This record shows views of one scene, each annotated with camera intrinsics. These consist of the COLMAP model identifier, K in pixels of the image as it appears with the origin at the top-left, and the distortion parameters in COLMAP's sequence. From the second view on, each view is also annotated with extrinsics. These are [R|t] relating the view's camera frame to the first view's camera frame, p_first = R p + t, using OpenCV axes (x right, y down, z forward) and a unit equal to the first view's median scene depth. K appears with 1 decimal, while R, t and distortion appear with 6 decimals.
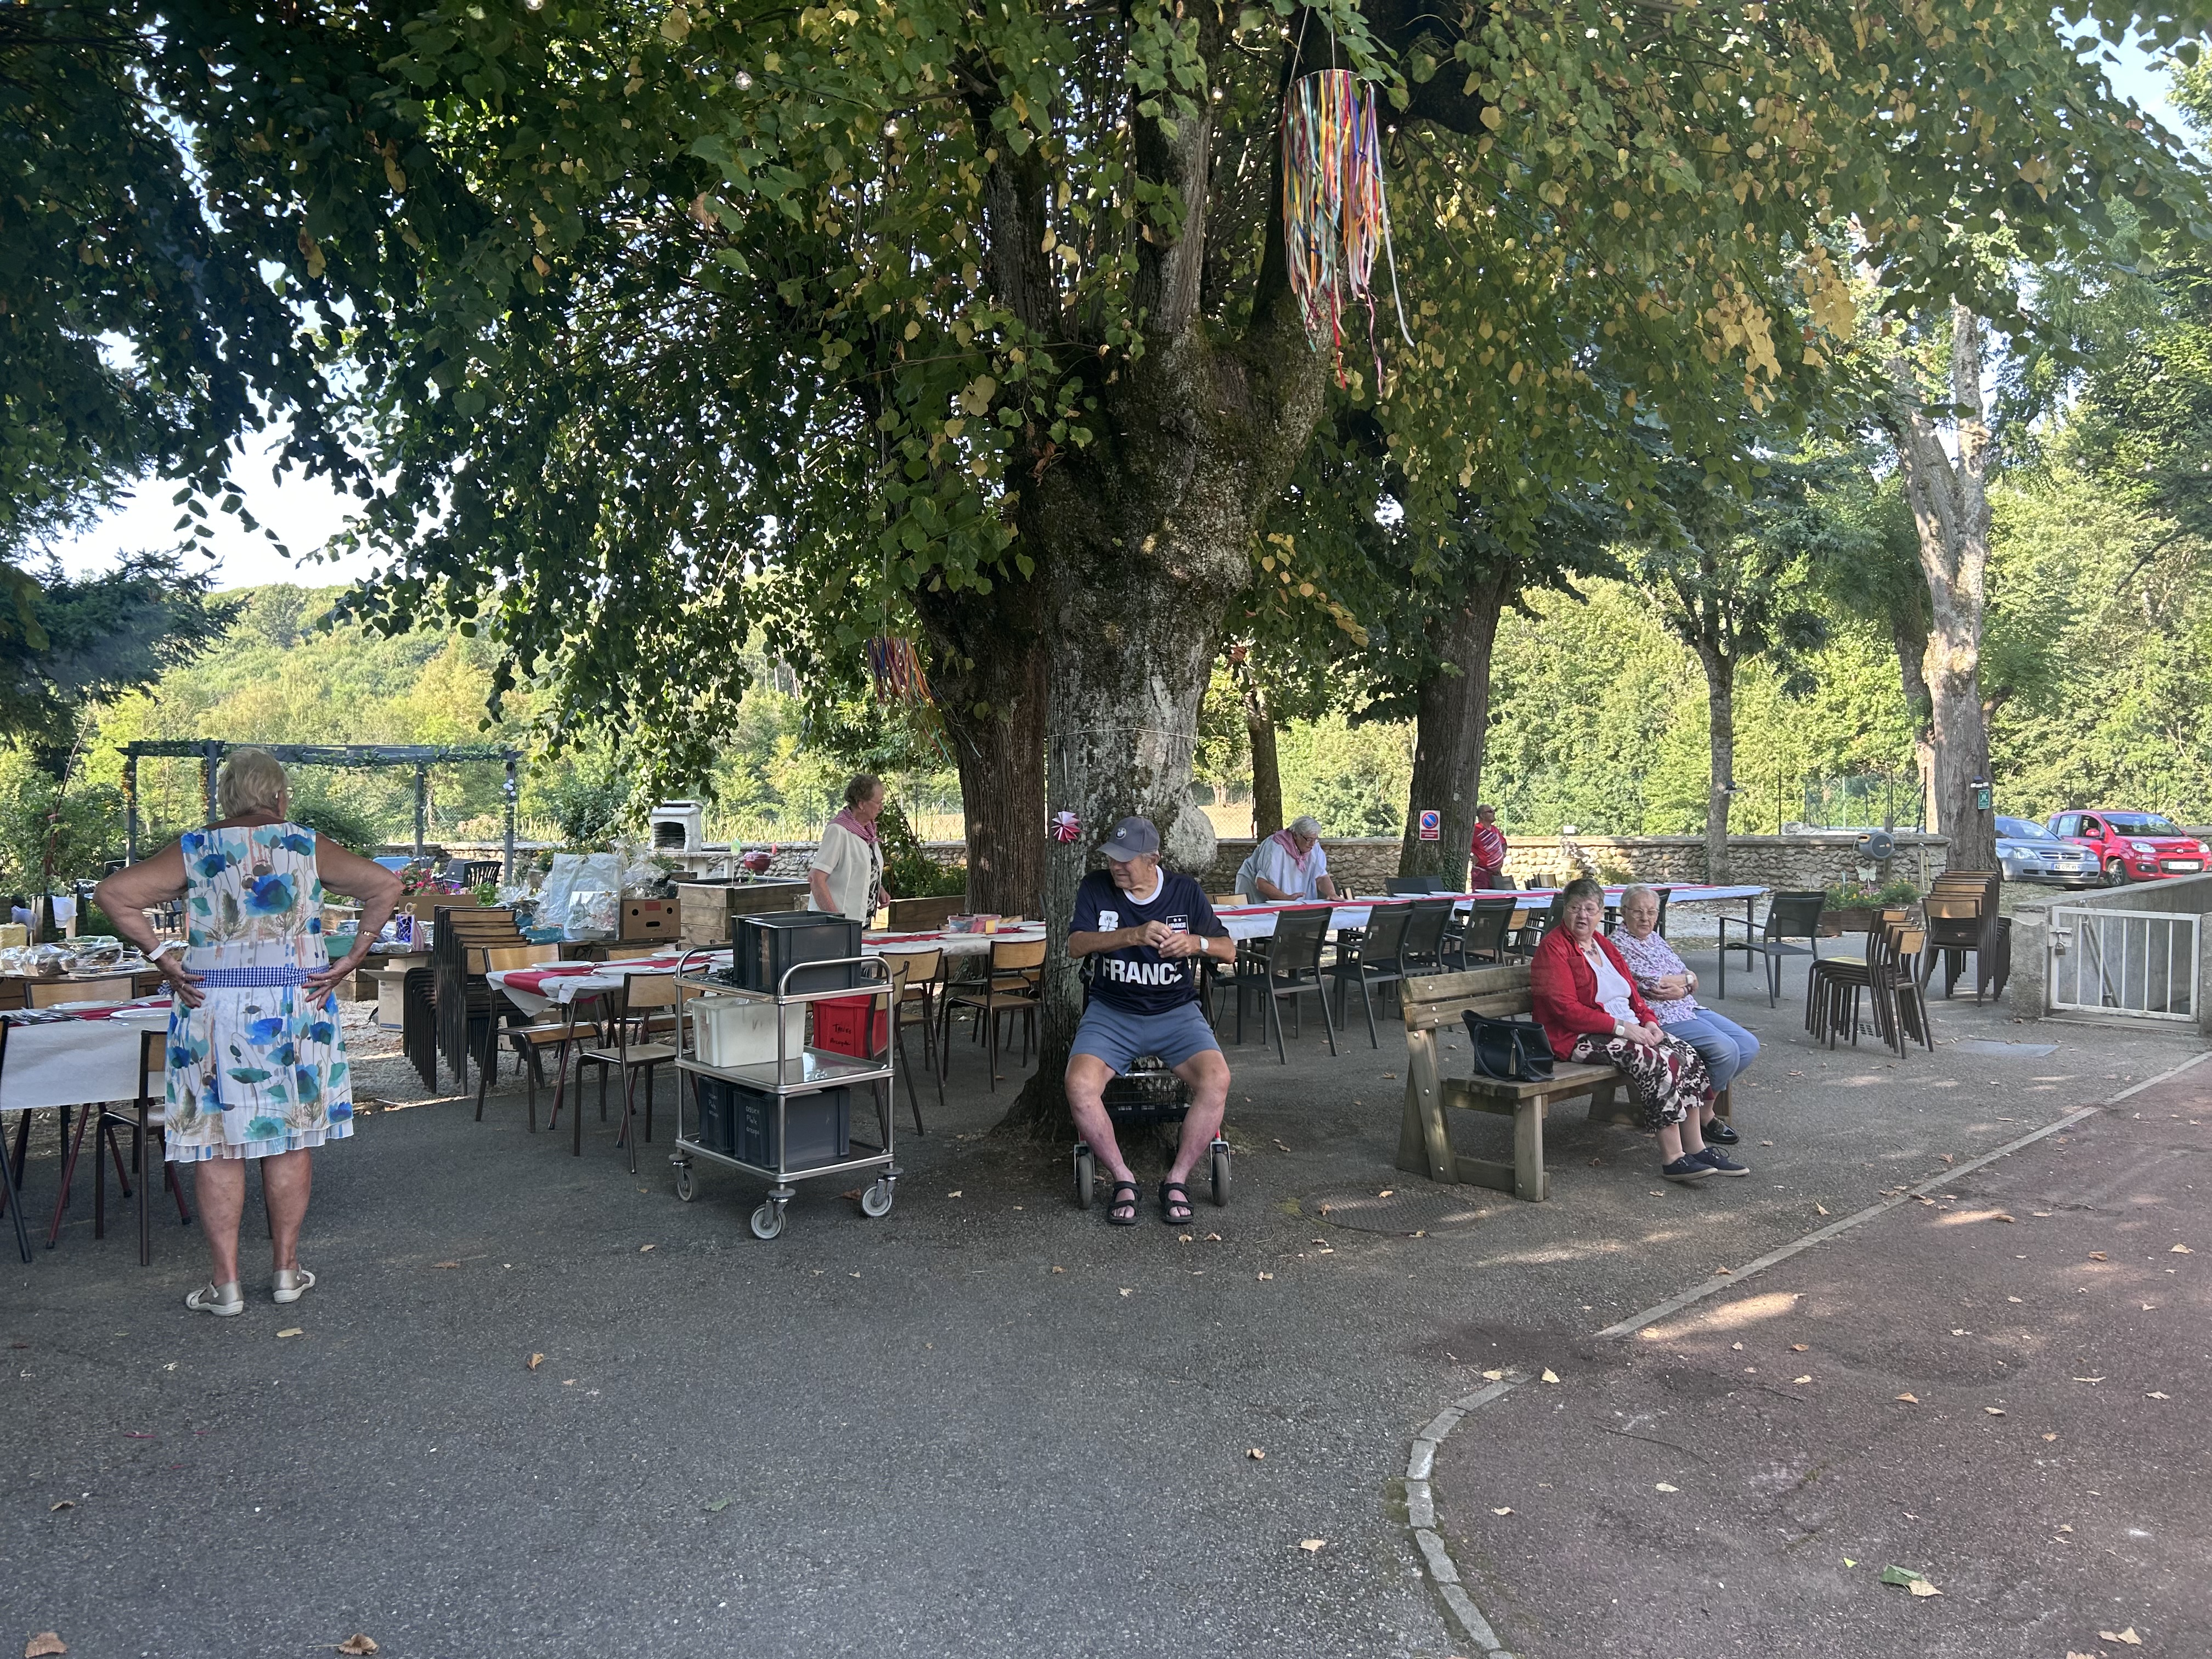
lens RADIAL K [[1664.2, 0, 1083.5], [0, 1664.2, 821.2], [0, 0, 1]] dist [0.057566, -0.061812]
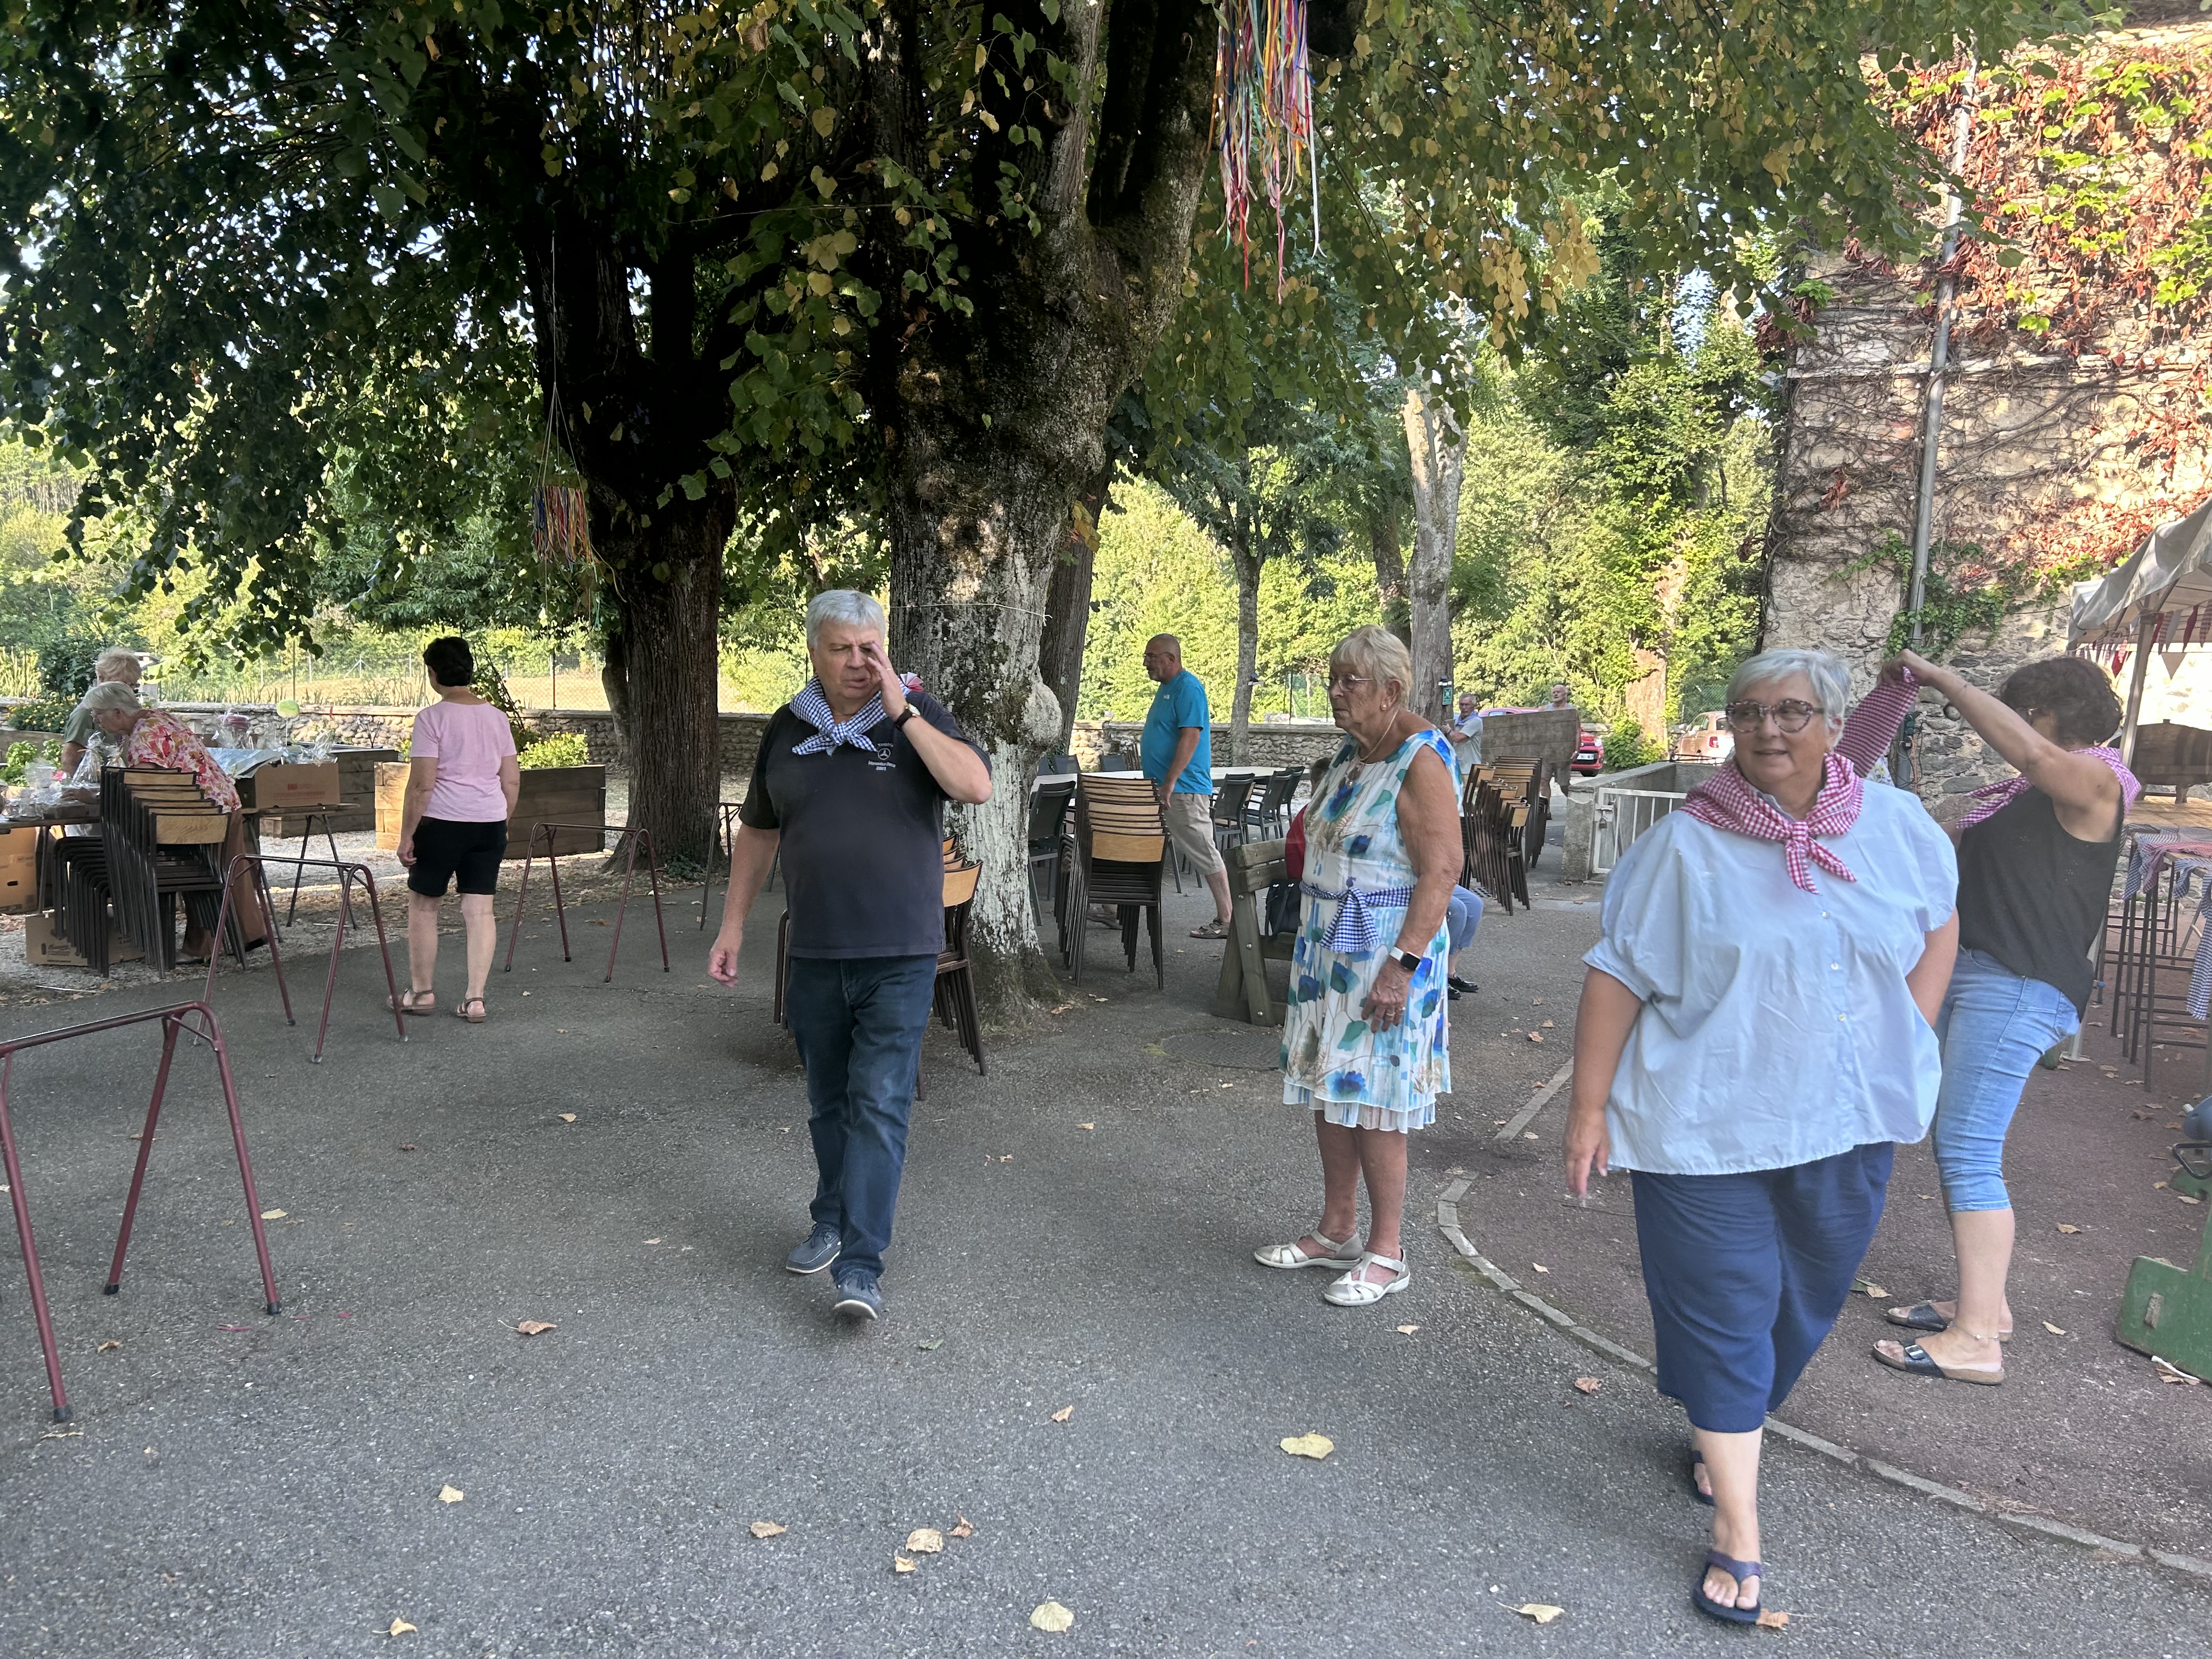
lens RADIAL K [[1664.2, 0, 1116.9], [0, 1664.2, 830.4], [0, 0, 1]] dist [0.057566, -0.061812]
pose [[0.940376, 0.001431, 0.340133, -0.076210], [-0.028000, 0.996923, 0.073219, 0.001773], [-0.338981, -0.078377, 0.937523, 0.002245]]
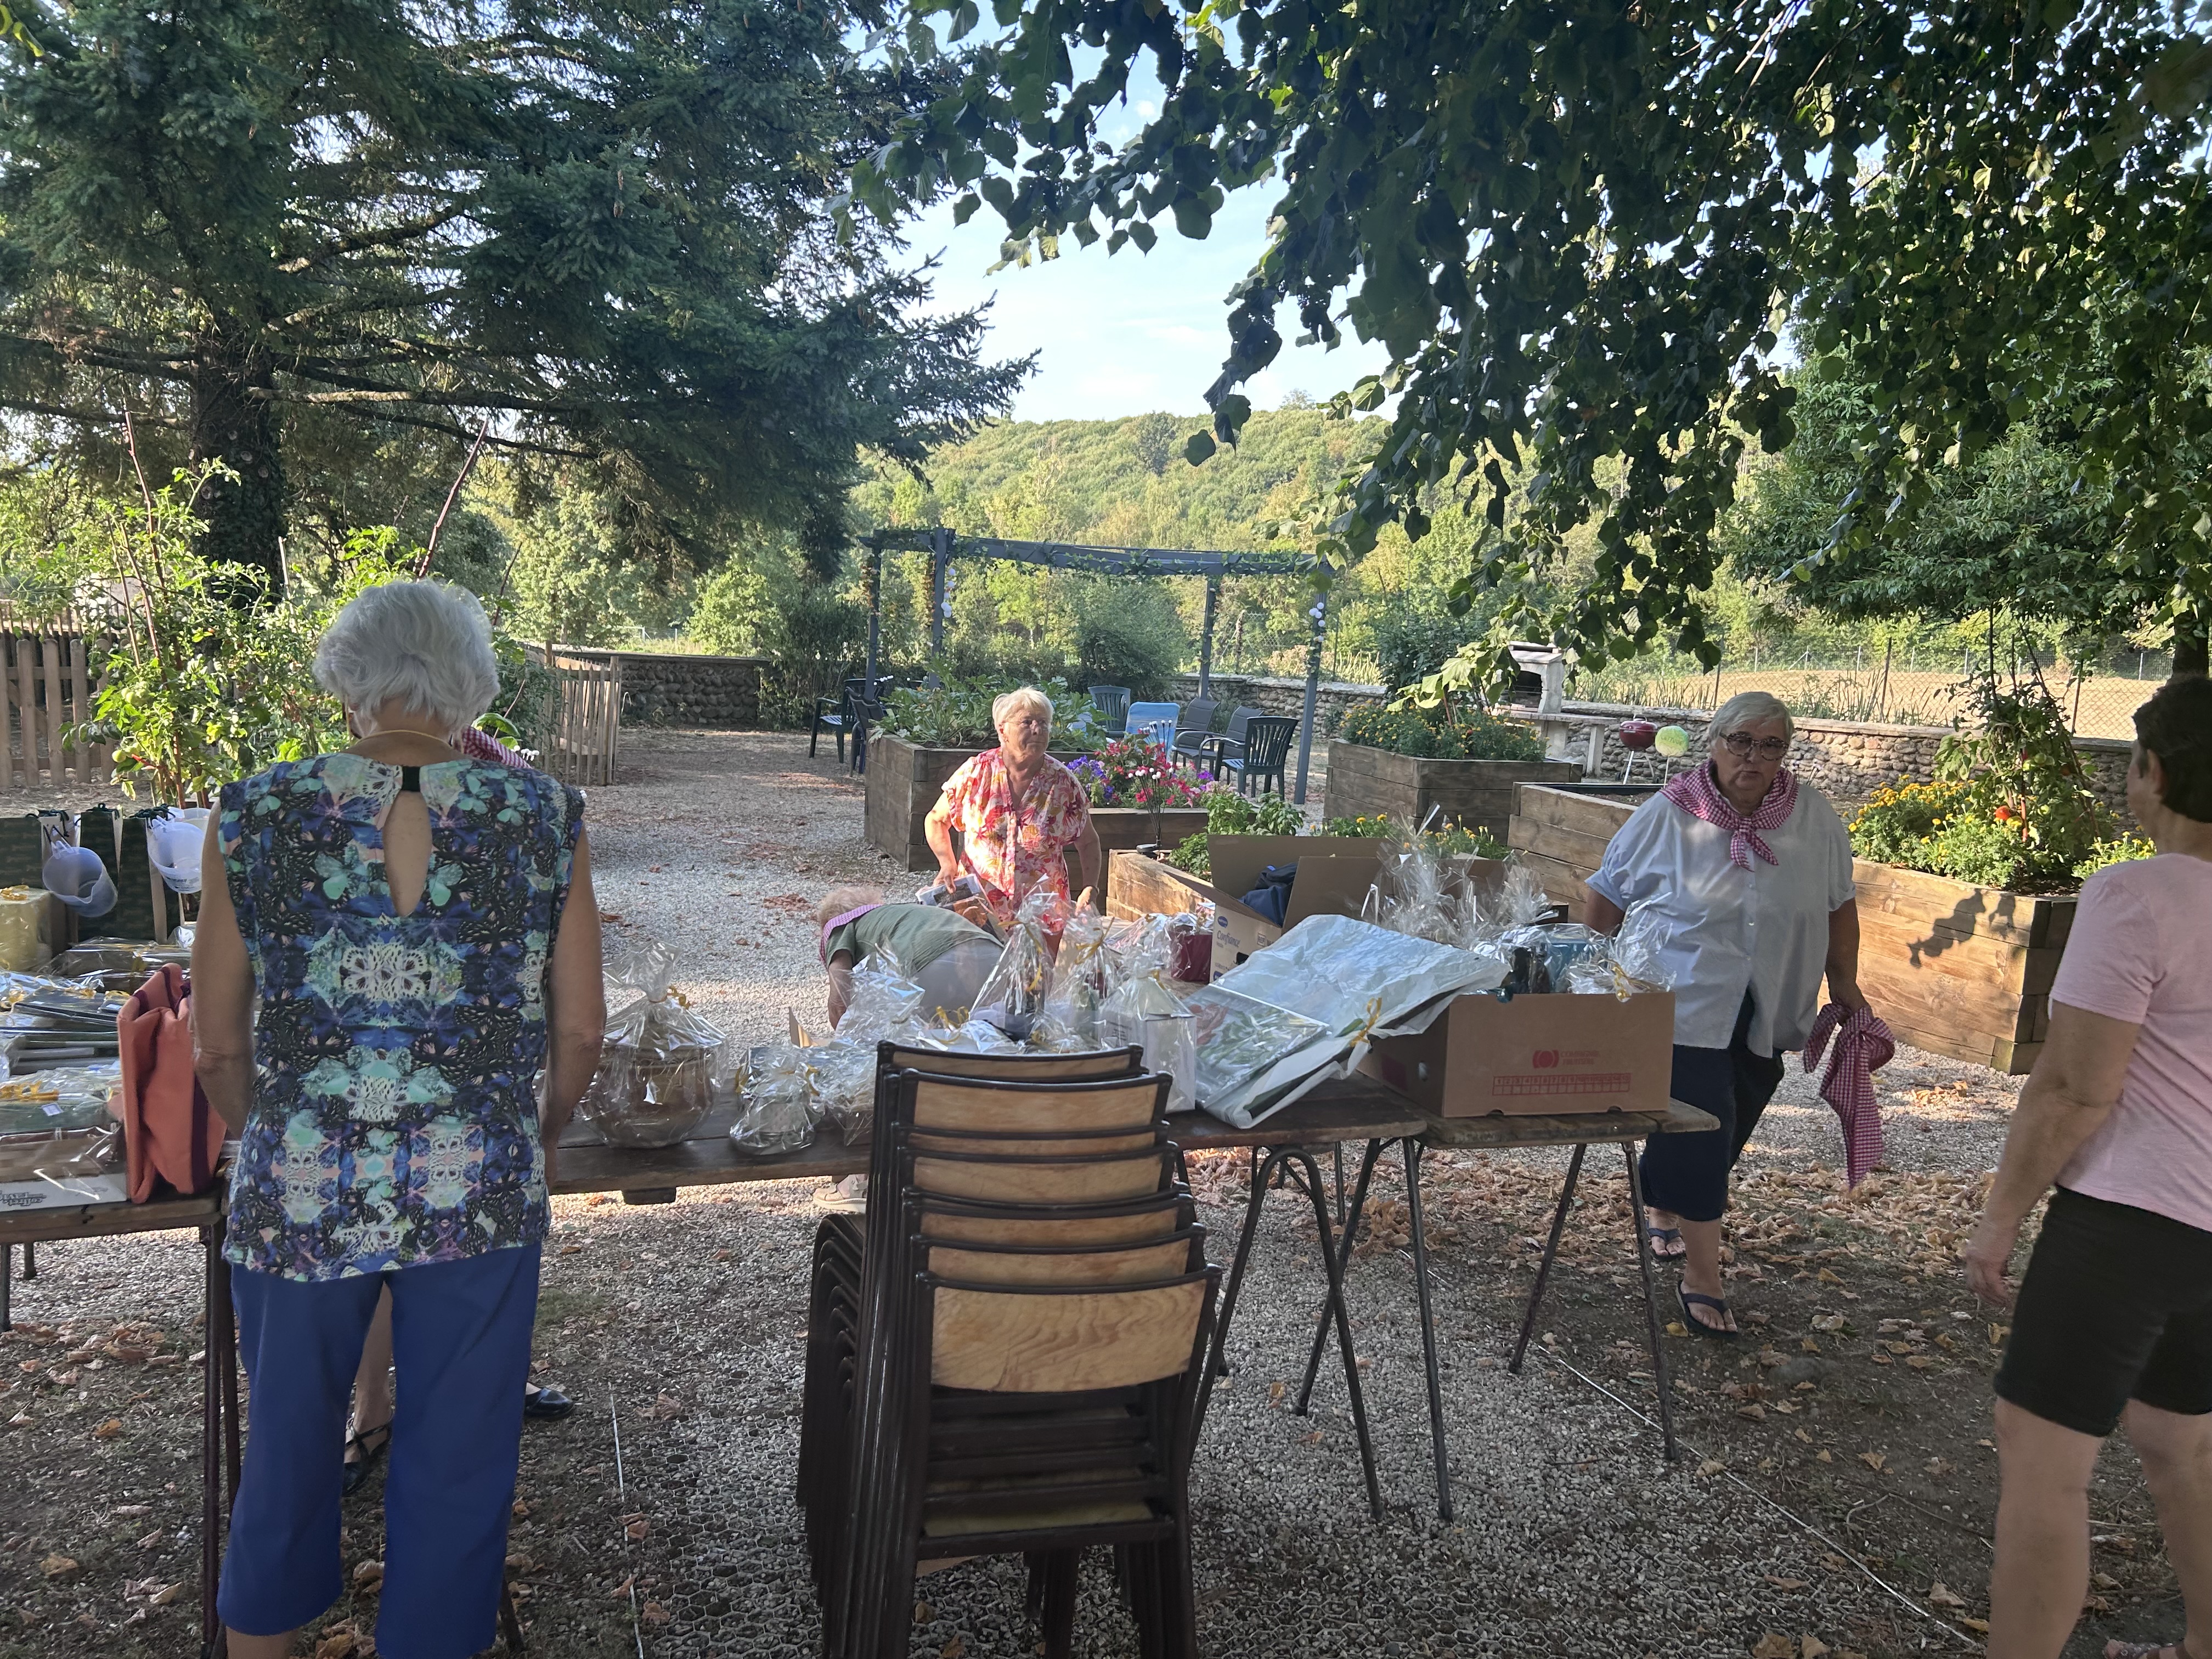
lens RADIAL K [[1664.2, 0, 1115.0], [0, 1664.2, 832.0], [0, 0, 1]] dist [0.057566, -0.061812]
pose [[0.891866, 0.111907, -0.438237, -0.098891], [-0.065886, 0.990718, 0.118901, -0.006848], [0.447475, -0.077170, 0.890961, 0.324802]]
